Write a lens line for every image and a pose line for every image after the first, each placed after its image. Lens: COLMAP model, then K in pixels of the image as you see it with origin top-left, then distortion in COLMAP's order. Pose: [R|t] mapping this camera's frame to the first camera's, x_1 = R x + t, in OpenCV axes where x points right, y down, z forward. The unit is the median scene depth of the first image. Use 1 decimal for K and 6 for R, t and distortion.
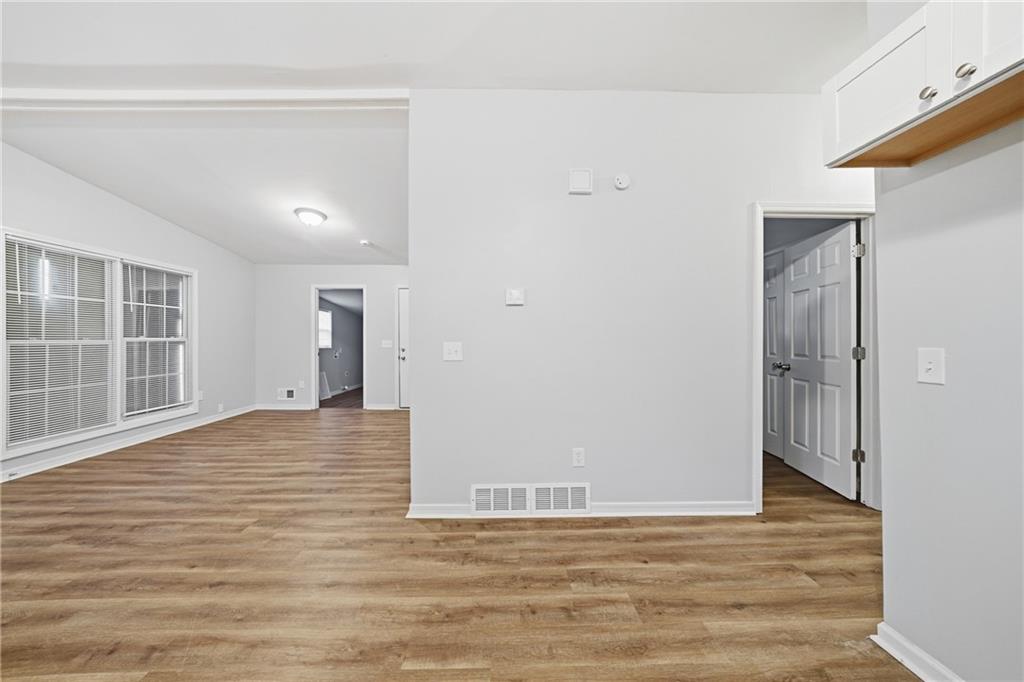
lens RADIAL K [[350.8, 0, 512.0], [0, 350.8, 341.0], [0, 0, 1]] dist [-0.007883, 0.000190]
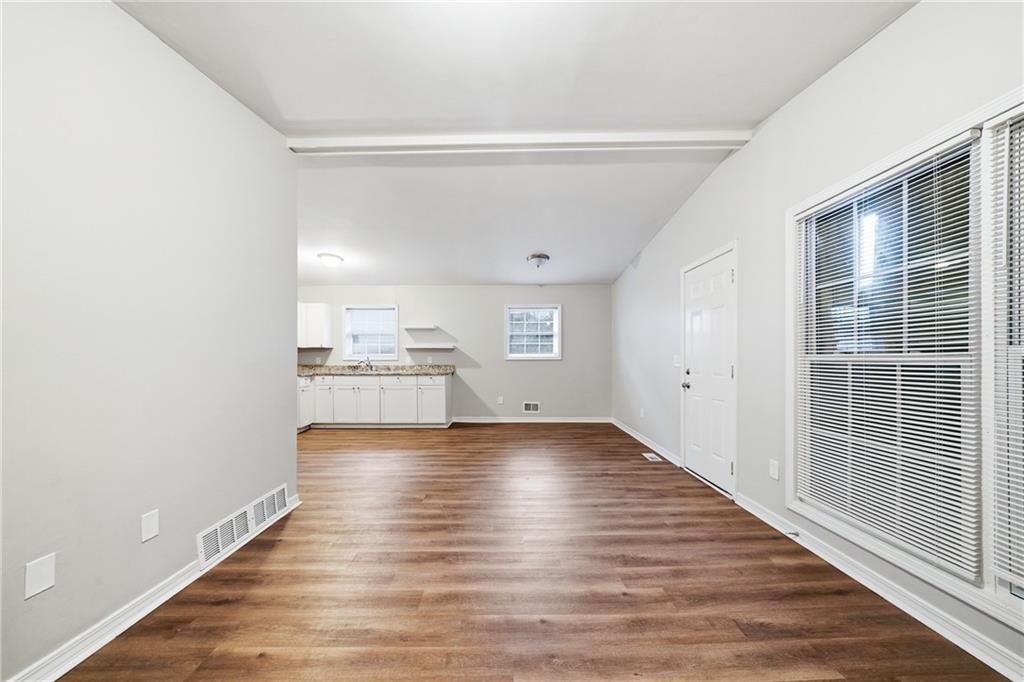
lens RADIAL K [[358.5, 0, 506.6], [0, 358.5, 355.9], [0, 0, 1]] dist [-0.008825, 0.000105]
pose [[-0.999554, 0.002785, 0.029739, -0.744848], [0.002689, 0.999991, -0.003264, 0.002032], [-0.029747, -0.003182, -0.999552, 1.573220]]
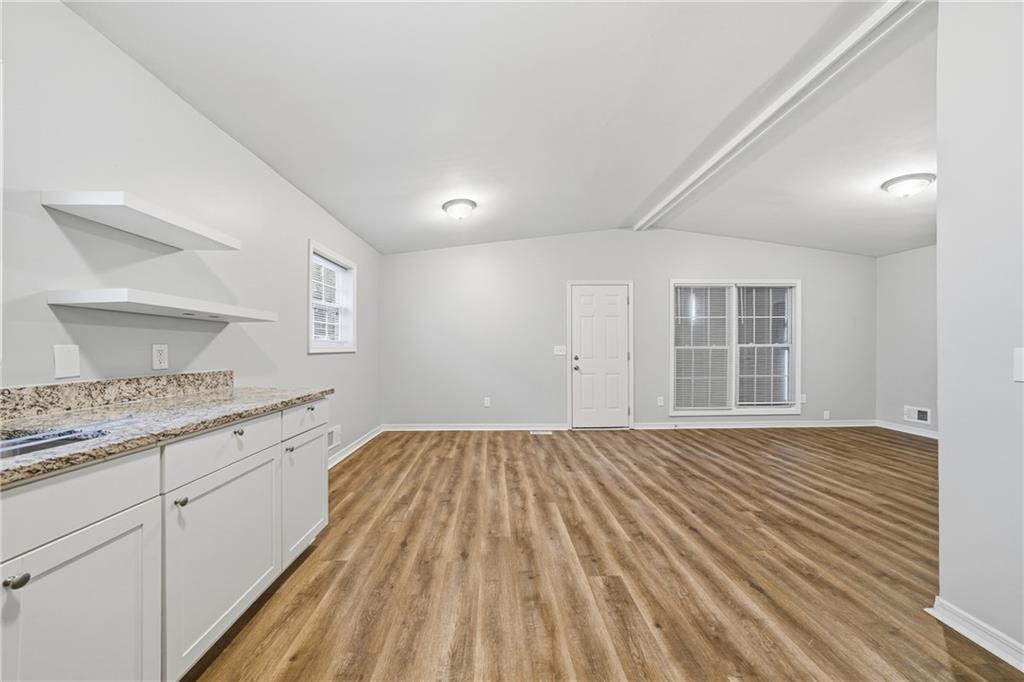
lens RADIAL K [[361.8, 0, 505.2], [0, 361.8, 344.8], [0, 0, 1]] dist [-0.010444, 0.000055]
pose [[0.006488, -0.006182, -0.999960, 0.267149], [-0.001363, 0.999980, -0.006191, 0.003106], [0.999978, 0.001403, 0.006480, 0.139239]]
